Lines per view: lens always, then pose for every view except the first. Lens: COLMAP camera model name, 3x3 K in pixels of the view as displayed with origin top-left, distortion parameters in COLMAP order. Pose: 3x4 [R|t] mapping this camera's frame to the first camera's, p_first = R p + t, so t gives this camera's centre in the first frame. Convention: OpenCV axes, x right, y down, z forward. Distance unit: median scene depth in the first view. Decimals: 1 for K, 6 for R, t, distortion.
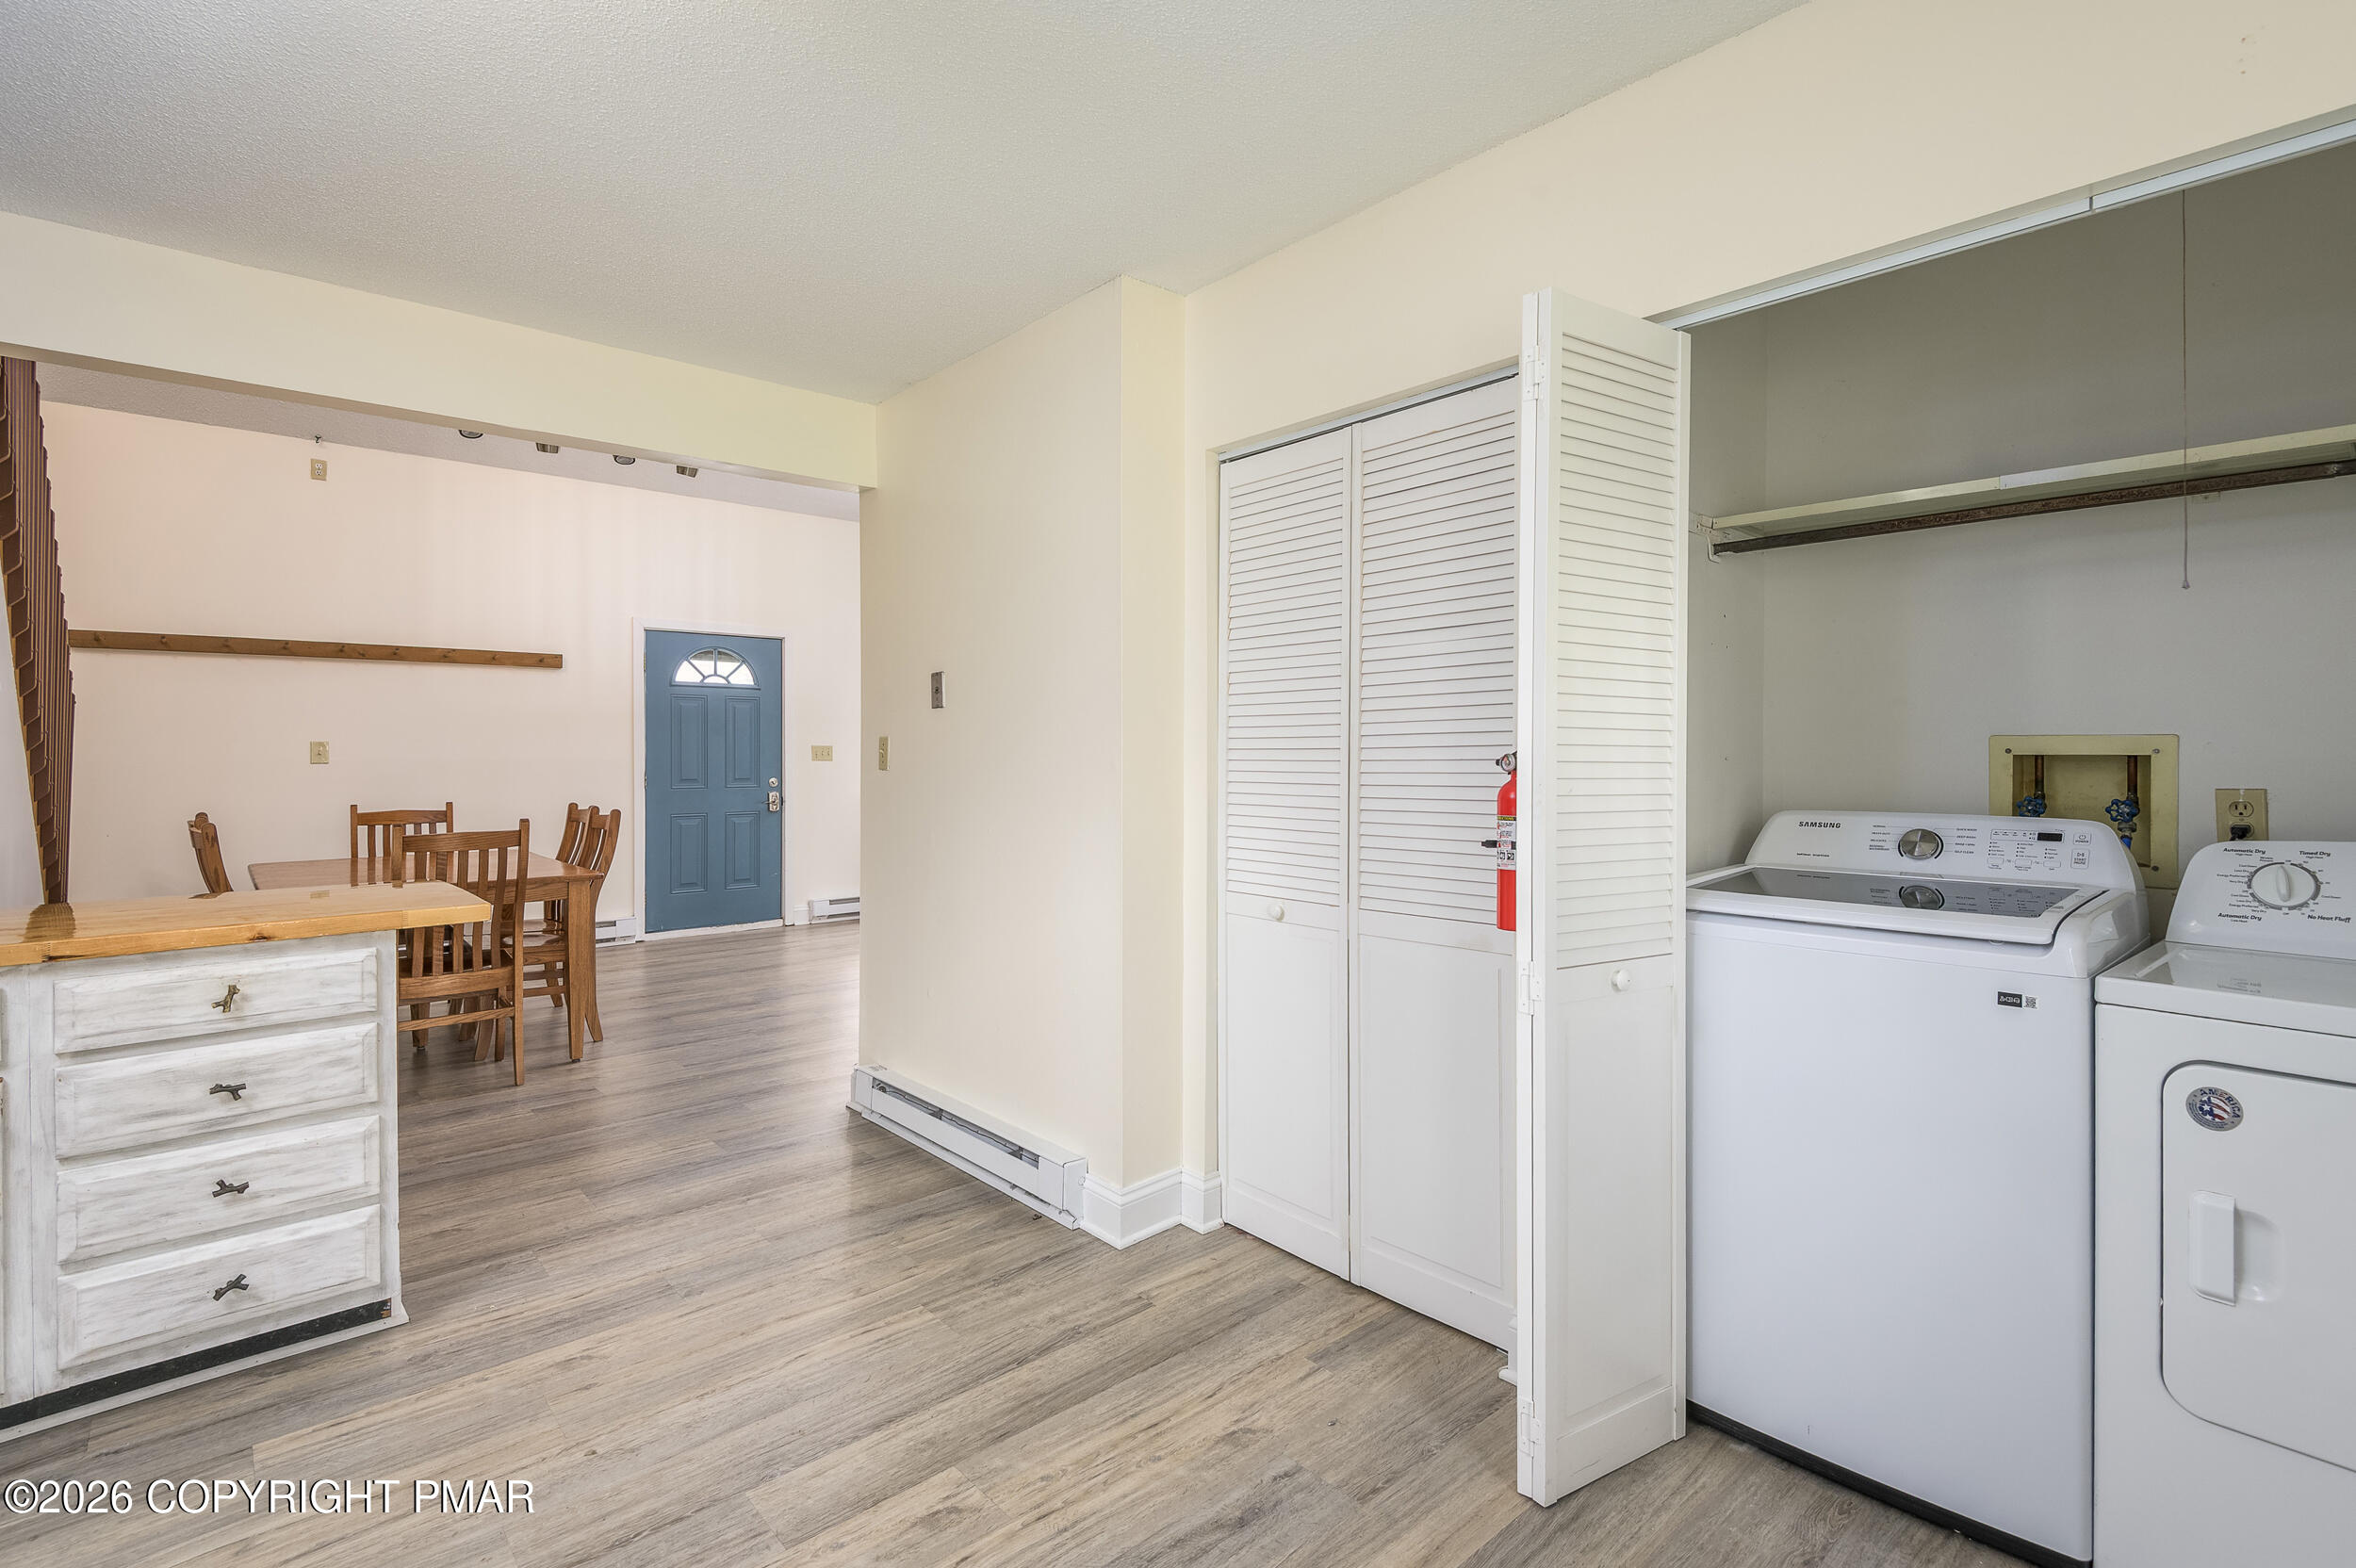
lens RADIAL K [[1098.2, 0, 1169.5], [0, 1098.2, 767.7], [0, 0, 1]] dist [0.019290, -0.009822]
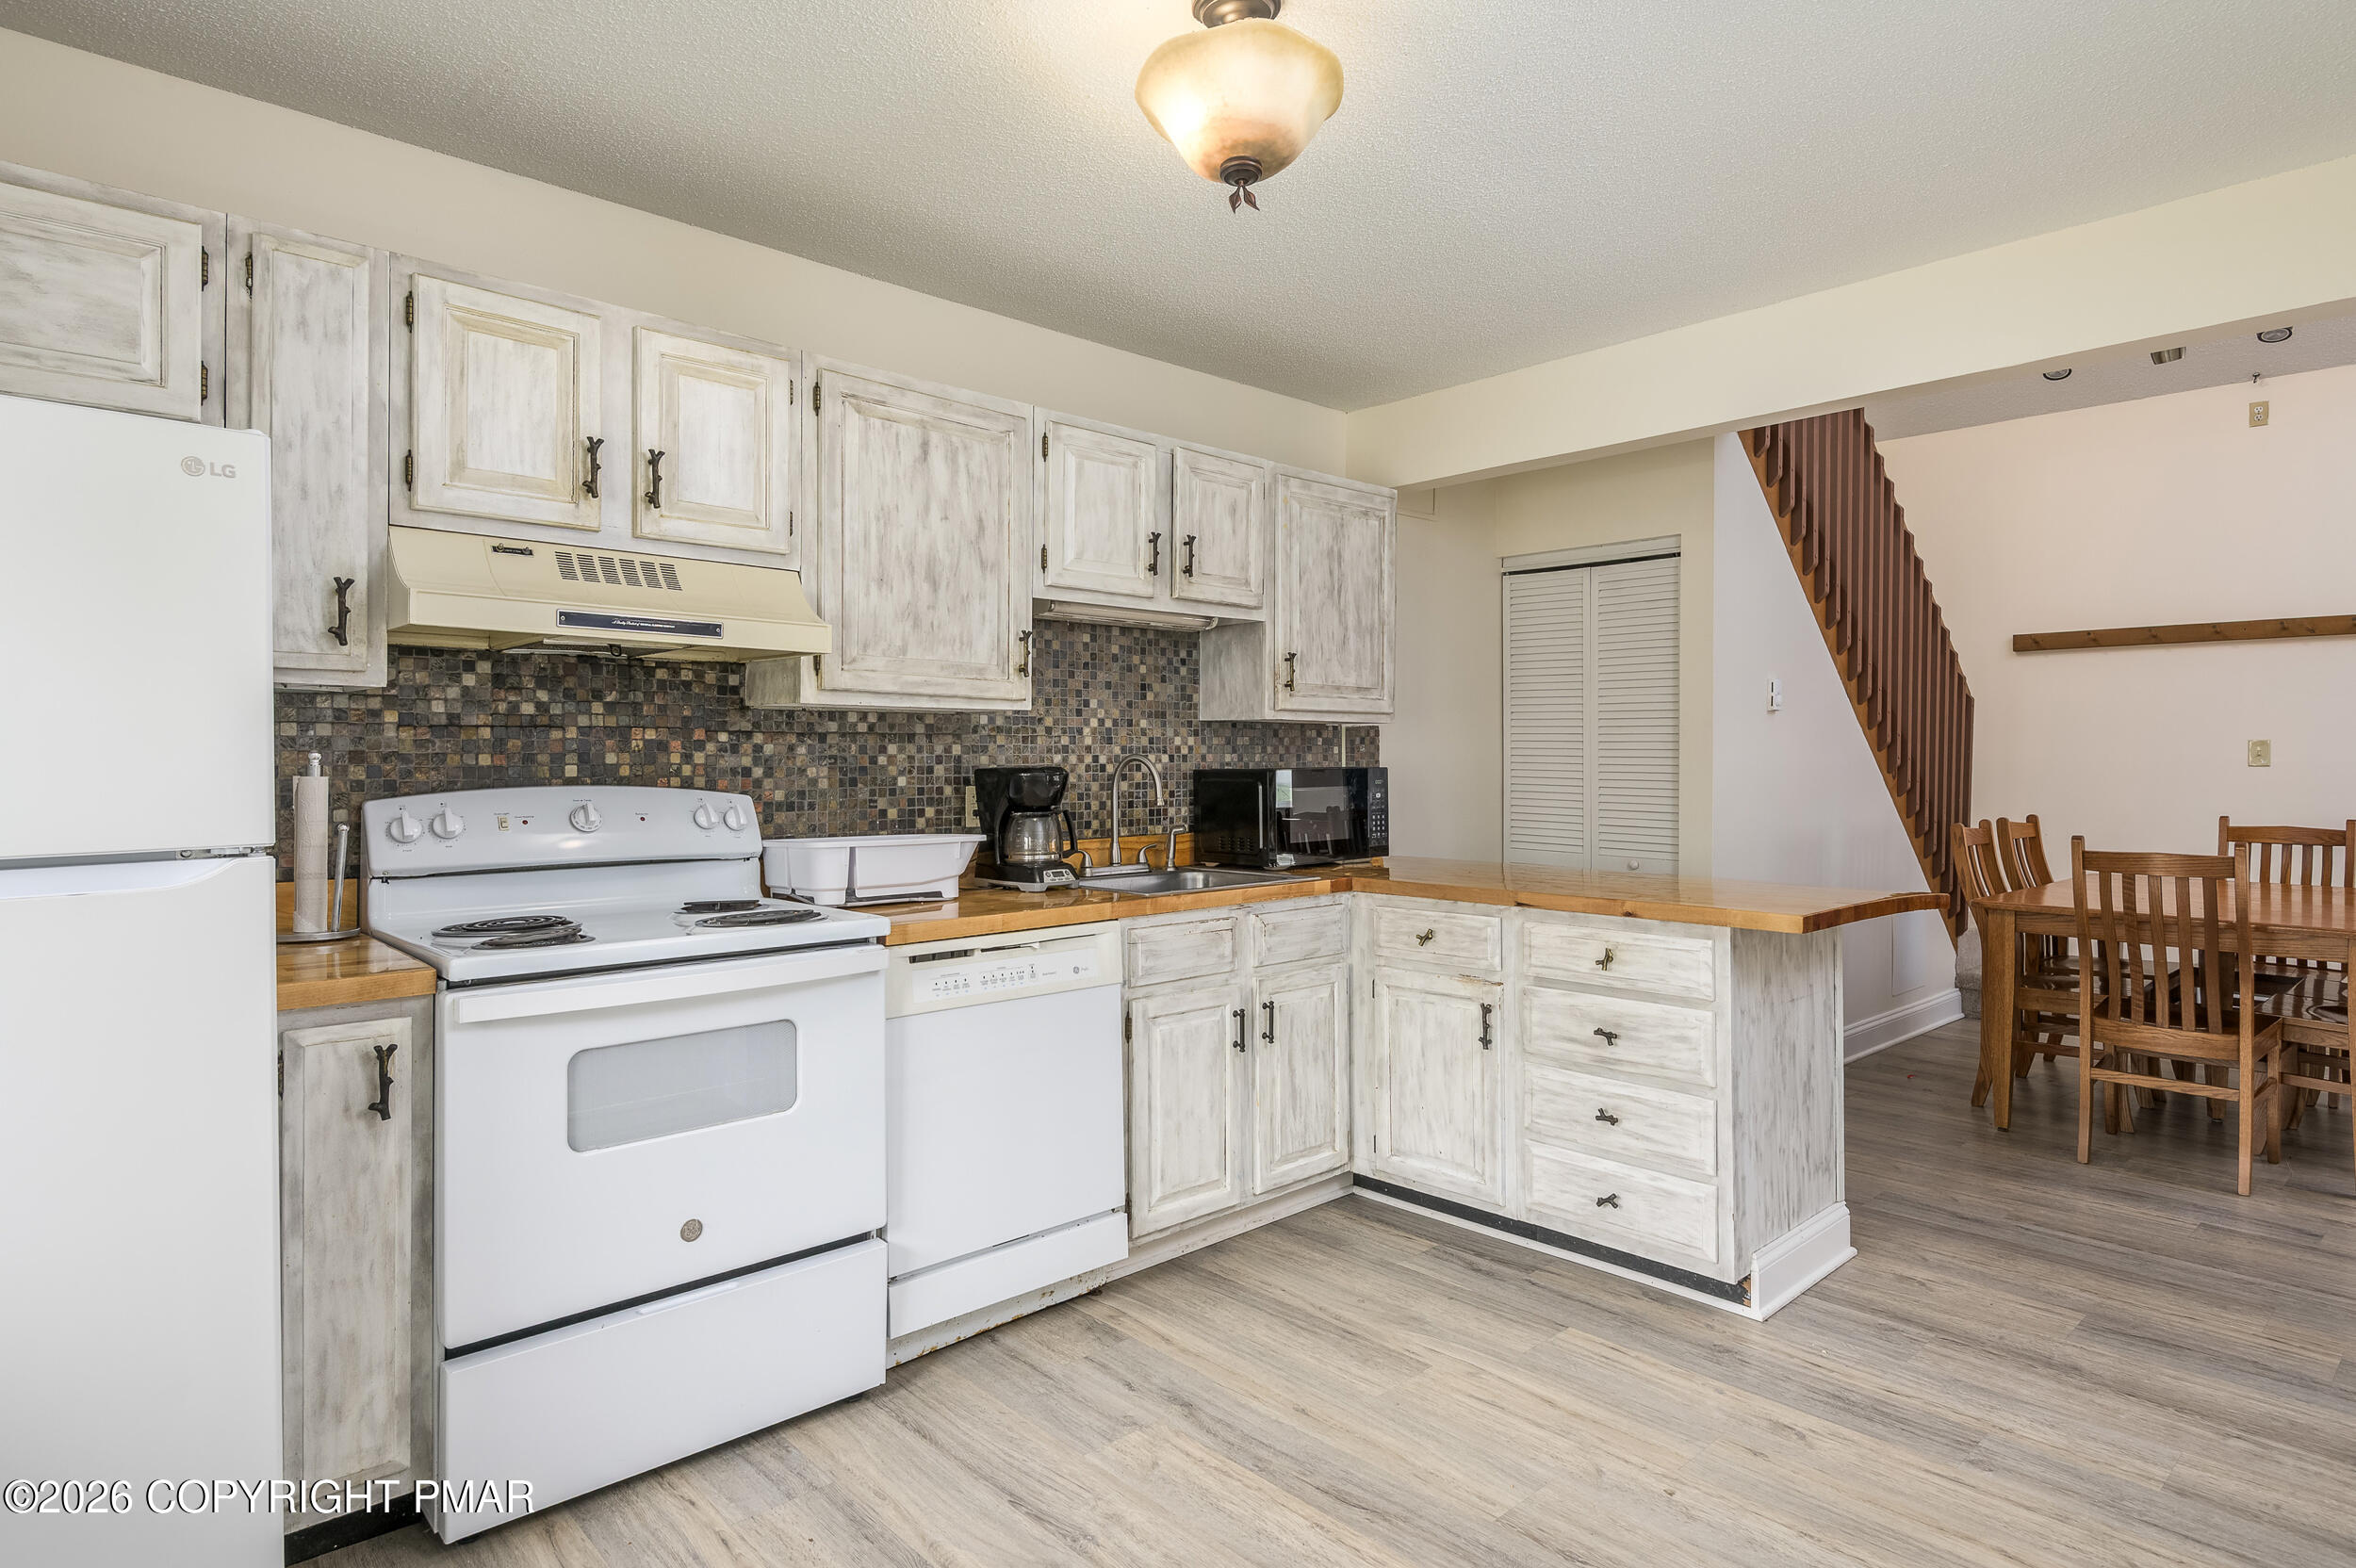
lens RADIAL K [[1257.0, 0, 1196.5], [0, 1257.0, 759.8], [0, 0, 1]] dist [0.030541, -0.013829]
pose [[0.030714, 0.007104, -0.999503, 0.398603], [-0.011896, 0.999907, 0.006741, -0.011210], [0.999457, 0.011683, 0.030795, 0.394489]]
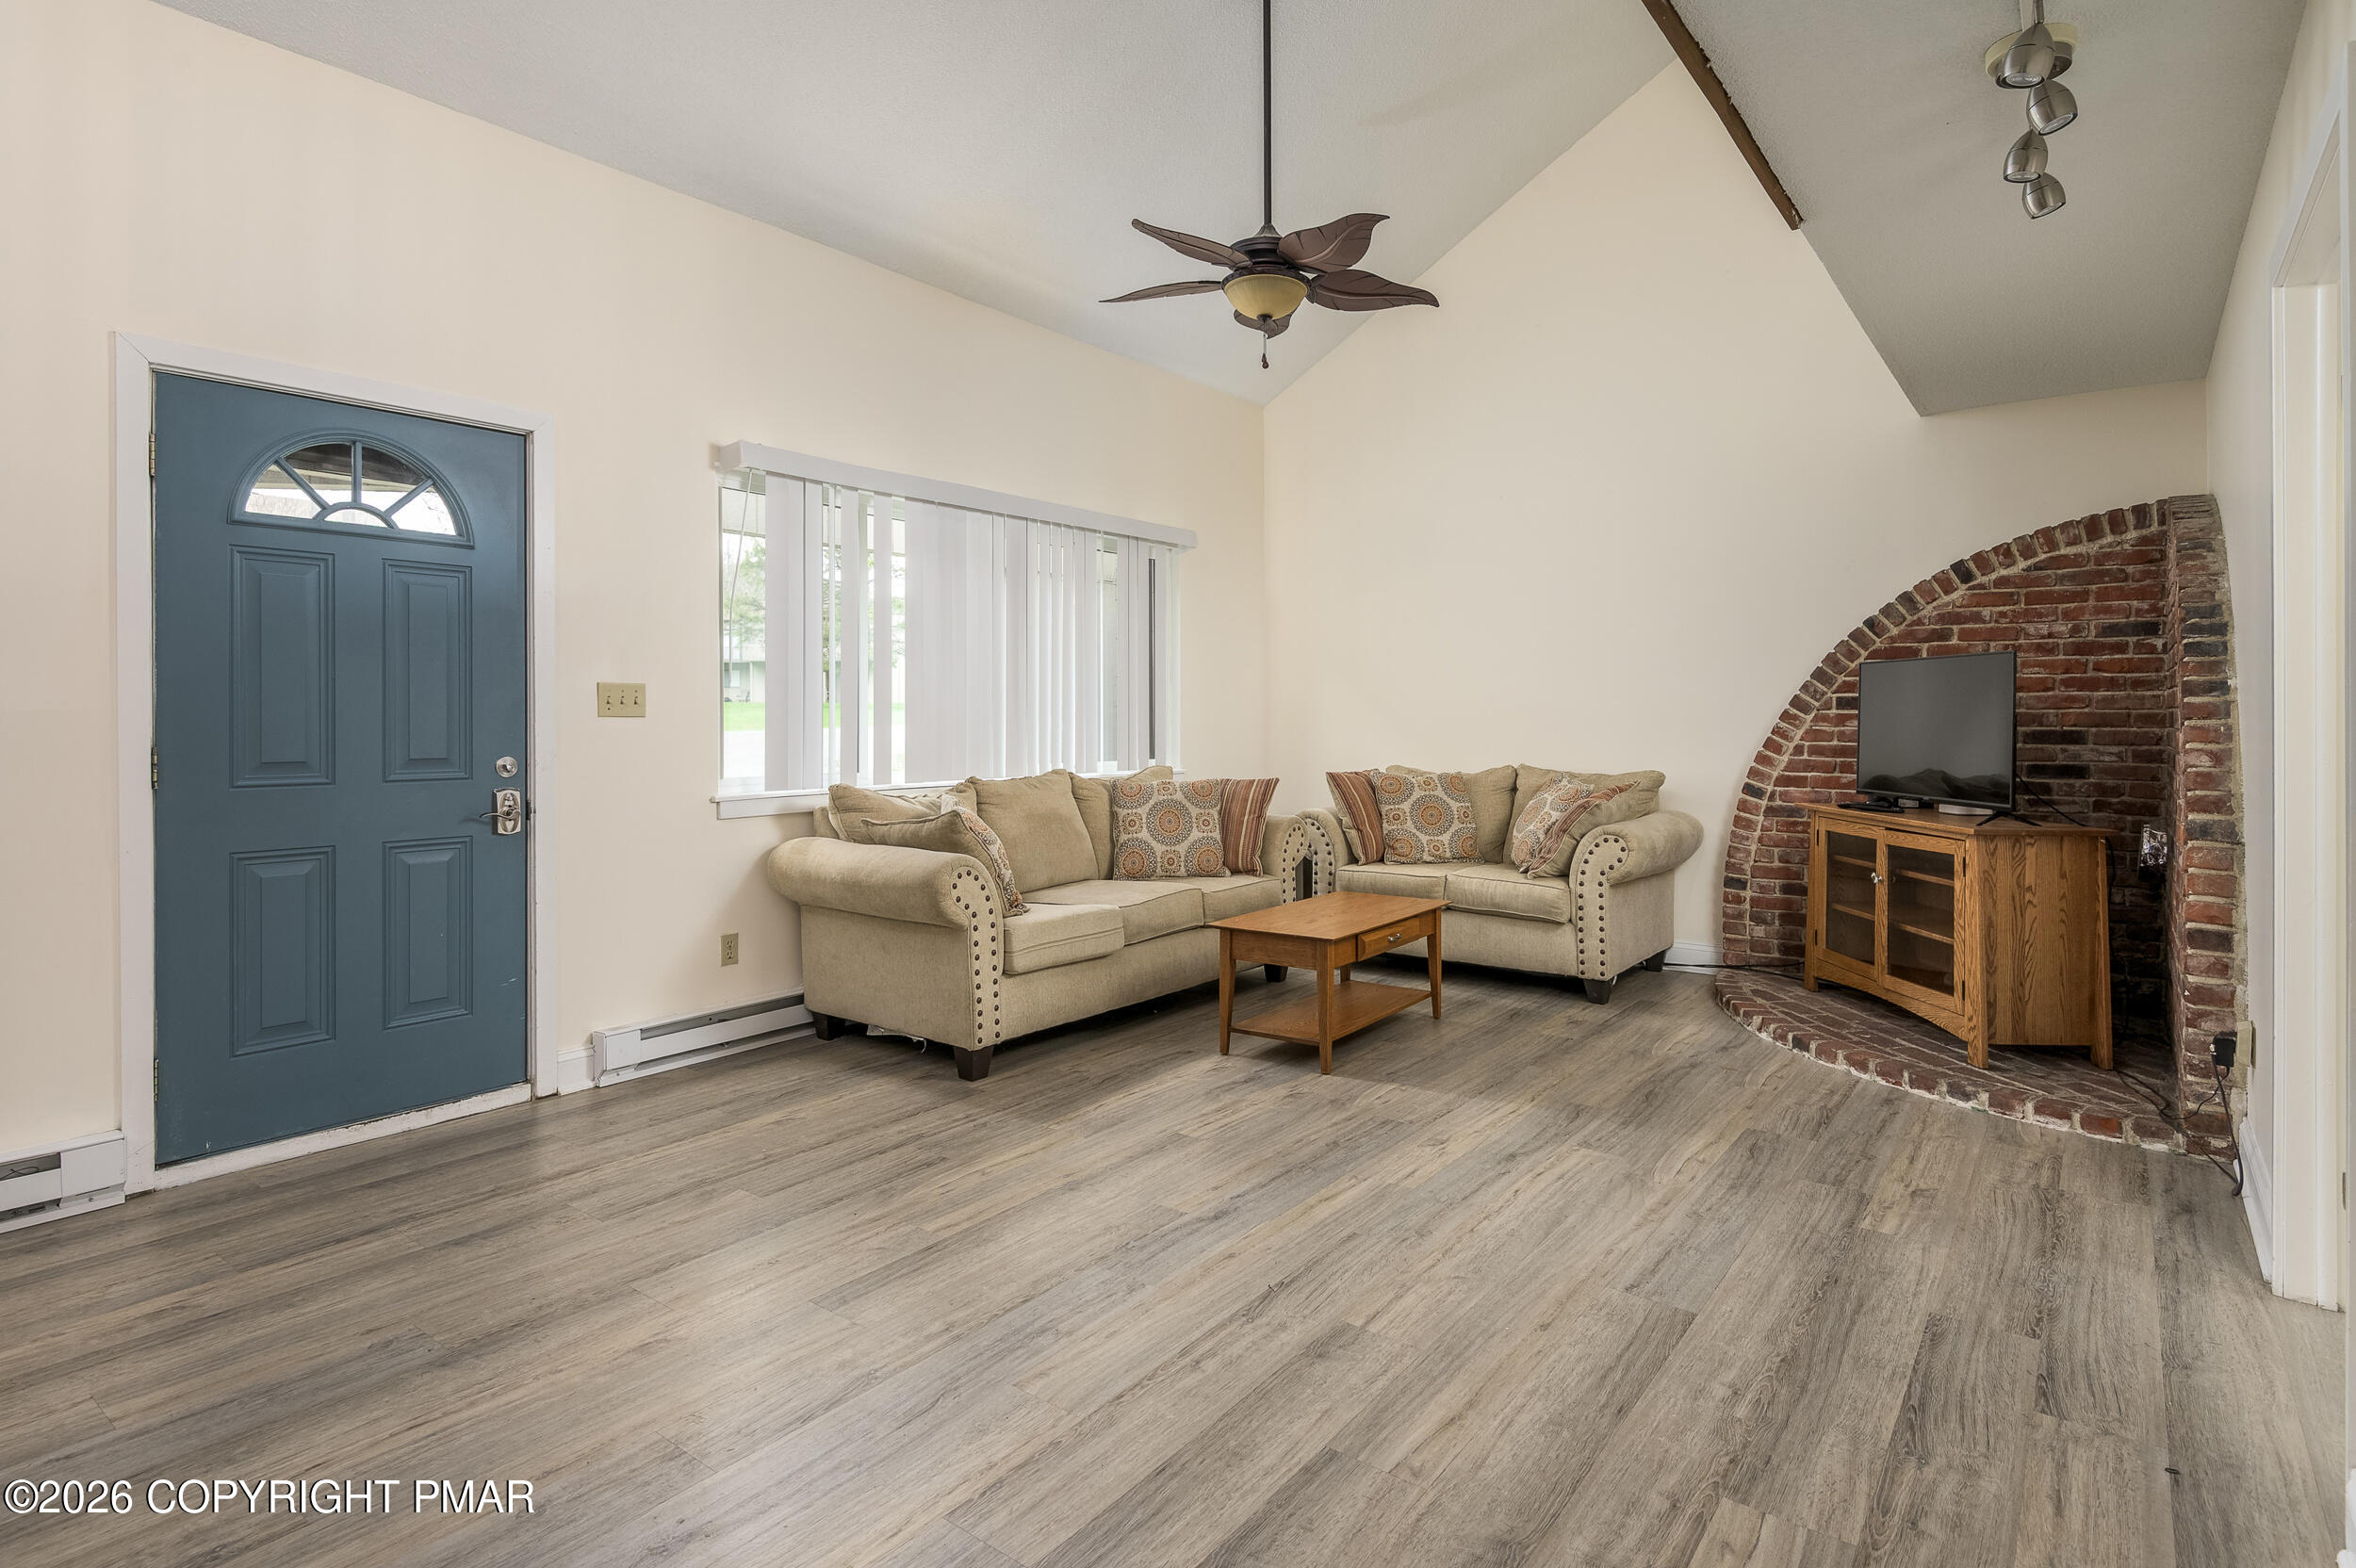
lens RADIAL K [[1188.0, 0, 1176.2], [0, 1188.0, 735.1], [0, 0, 1]] dist [0.027884, -0.015913]
pose [[0.979742, -0.000791, 0.200263, -0.568518], [0.000562, 0.999999, 0.001200, 0.000038], [-0.200263, -0.001063, 0.979742, 1.409823]]
